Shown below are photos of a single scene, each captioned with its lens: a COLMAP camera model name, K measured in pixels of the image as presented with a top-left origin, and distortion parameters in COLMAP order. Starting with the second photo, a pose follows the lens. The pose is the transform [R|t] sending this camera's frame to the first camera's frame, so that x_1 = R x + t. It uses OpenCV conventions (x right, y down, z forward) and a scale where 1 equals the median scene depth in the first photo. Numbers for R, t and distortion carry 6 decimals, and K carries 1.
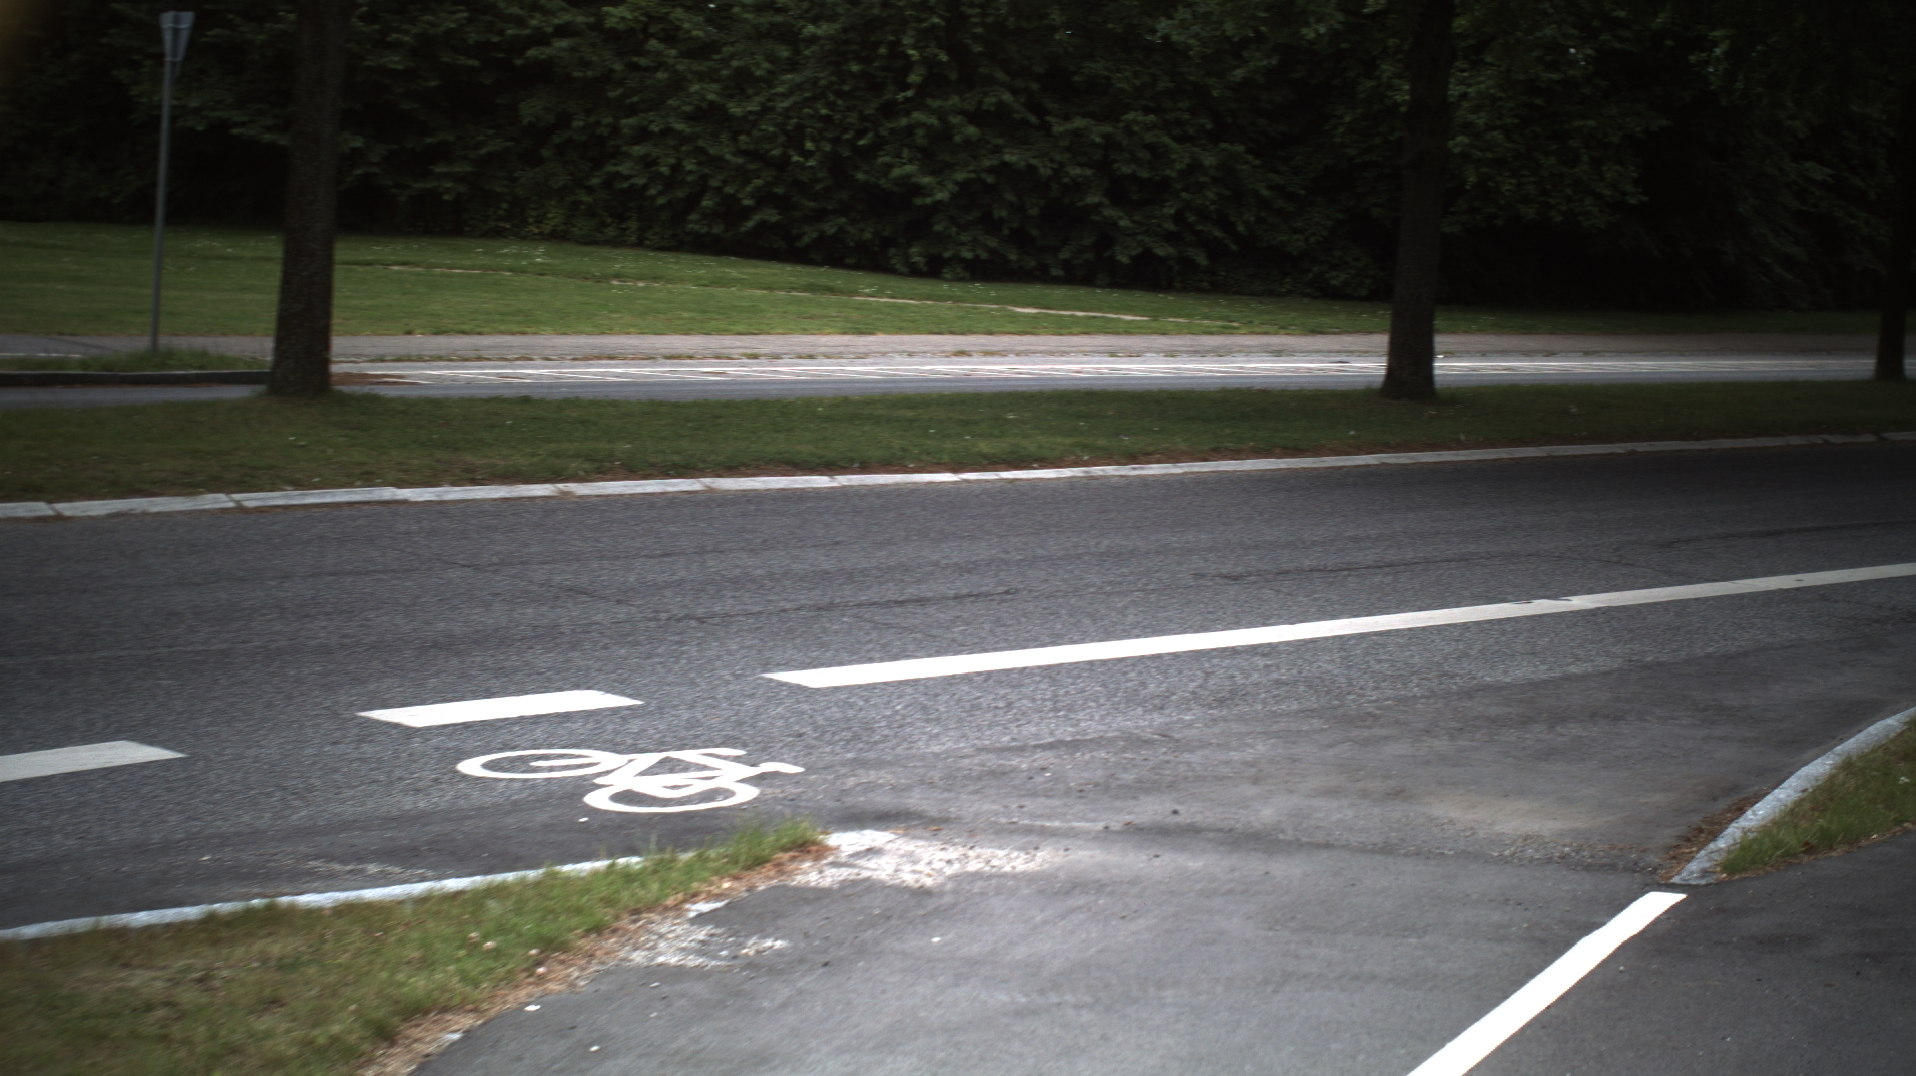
lens RADIAL K [[3463.5, 0, 988.5], [0, 3463.5, 532.8], [0, 0, 1]] dist [-0.307319, 0.448425]
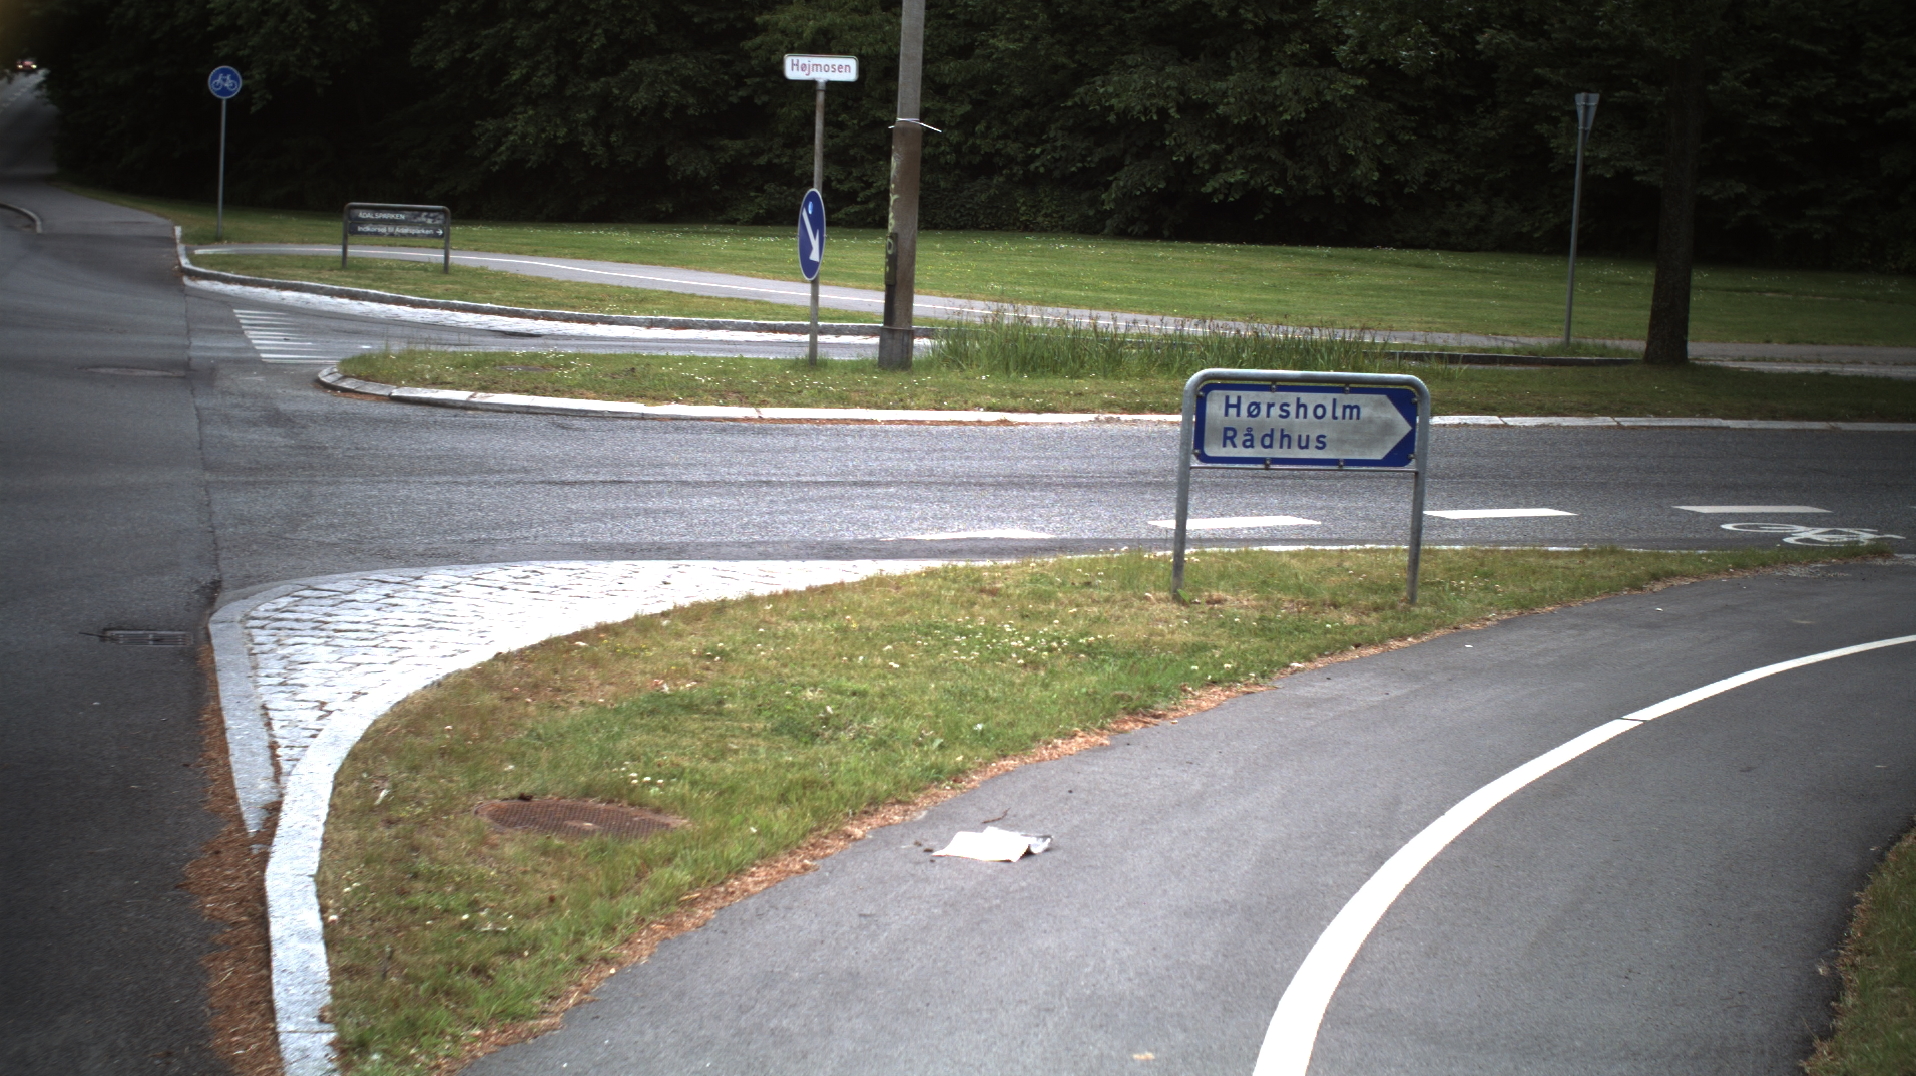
lens RADIAL K [[3463.5, 0, 988.5], [0, 3463.5, 532.8], [0, 0, 1]] dist [-0.307319, 0.448425]
pose [[0.918381, 0.030604, -0.394511, 0.058479], [-0.035308, 0.999366, -0.004670, 0.025275], [0.394118, 0.018218, 0.918879, -0.238868]]
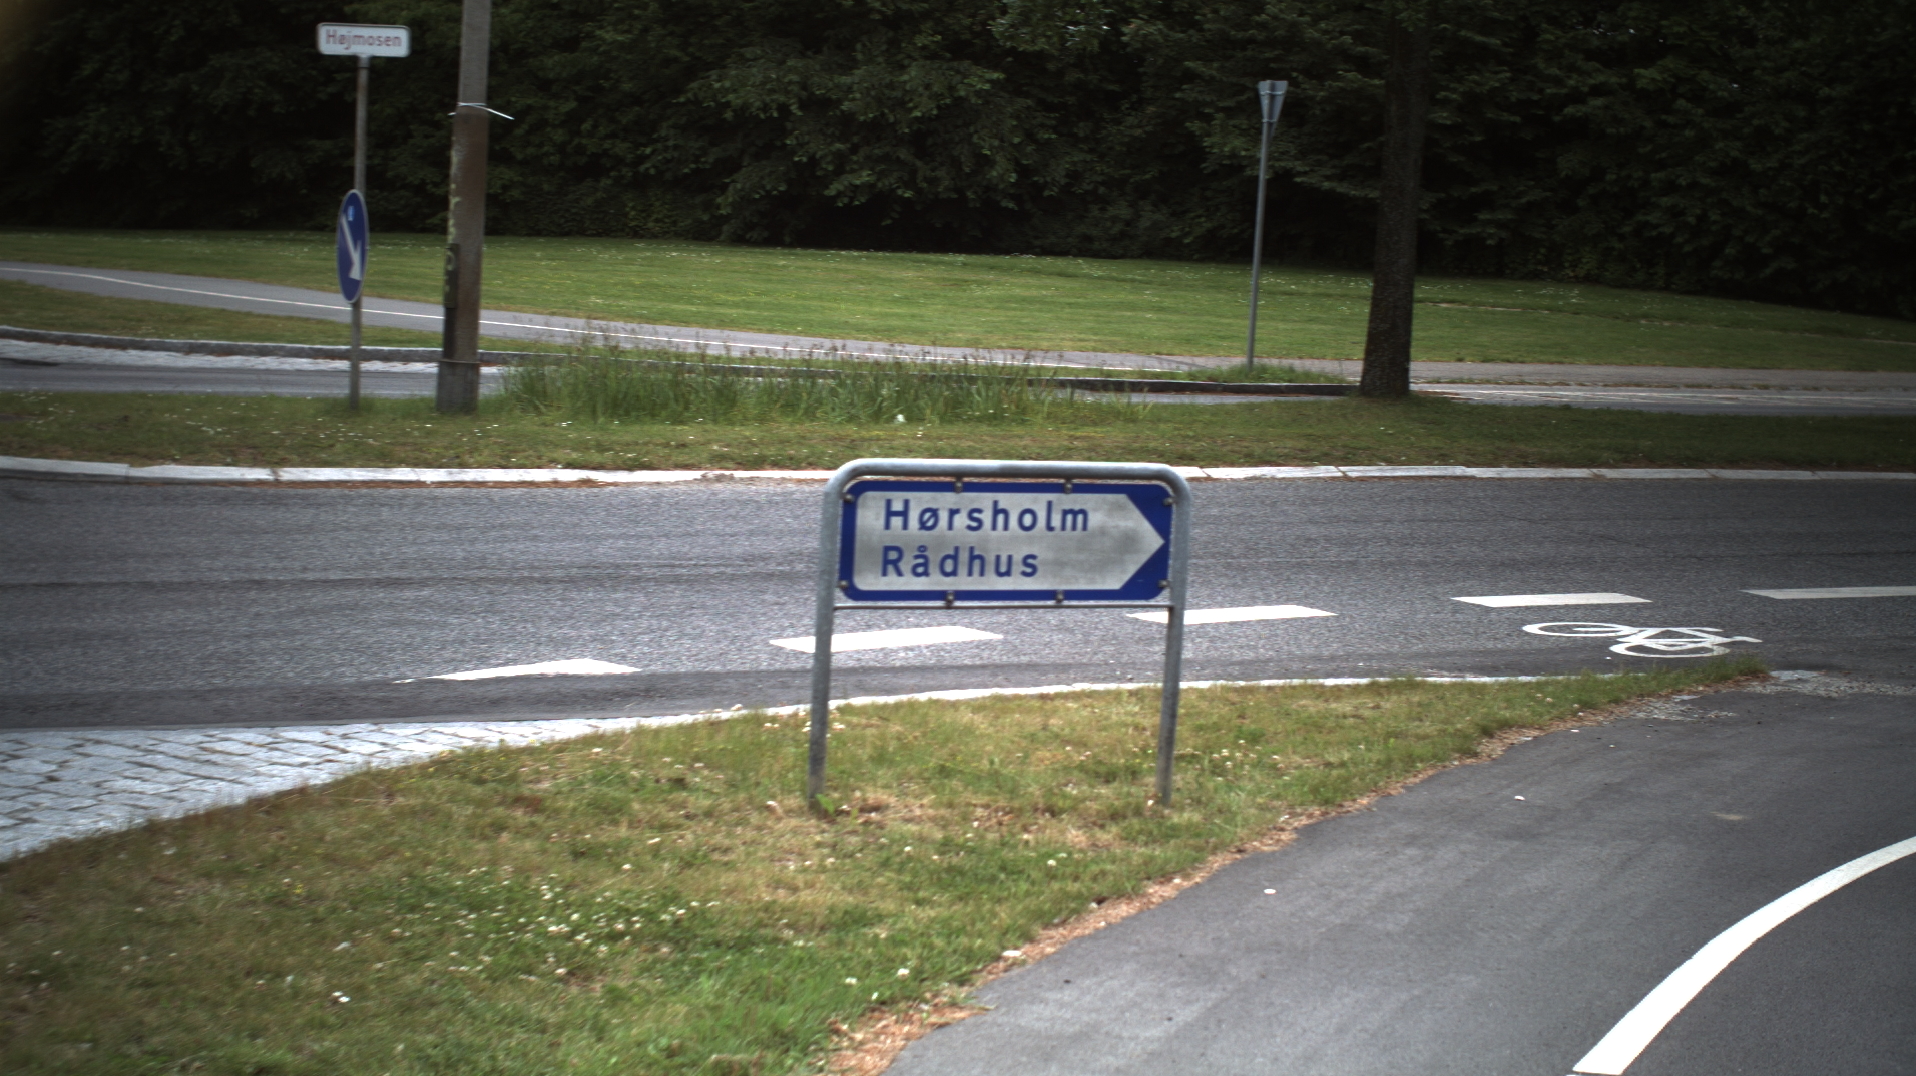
lens RADIAL K [[3463.5, 0, 988.5], [0, 3463.5, 532.8], [0, 0, 1]] dist [-0.307319, 0.448425]
pose [[0.956233, 0.024217, -0.291604, 0.013927], [-0.028181, 0.999559, -0.009401, 0.012647], [0.291247, 0.017207, 0.956493, -0.121526]]
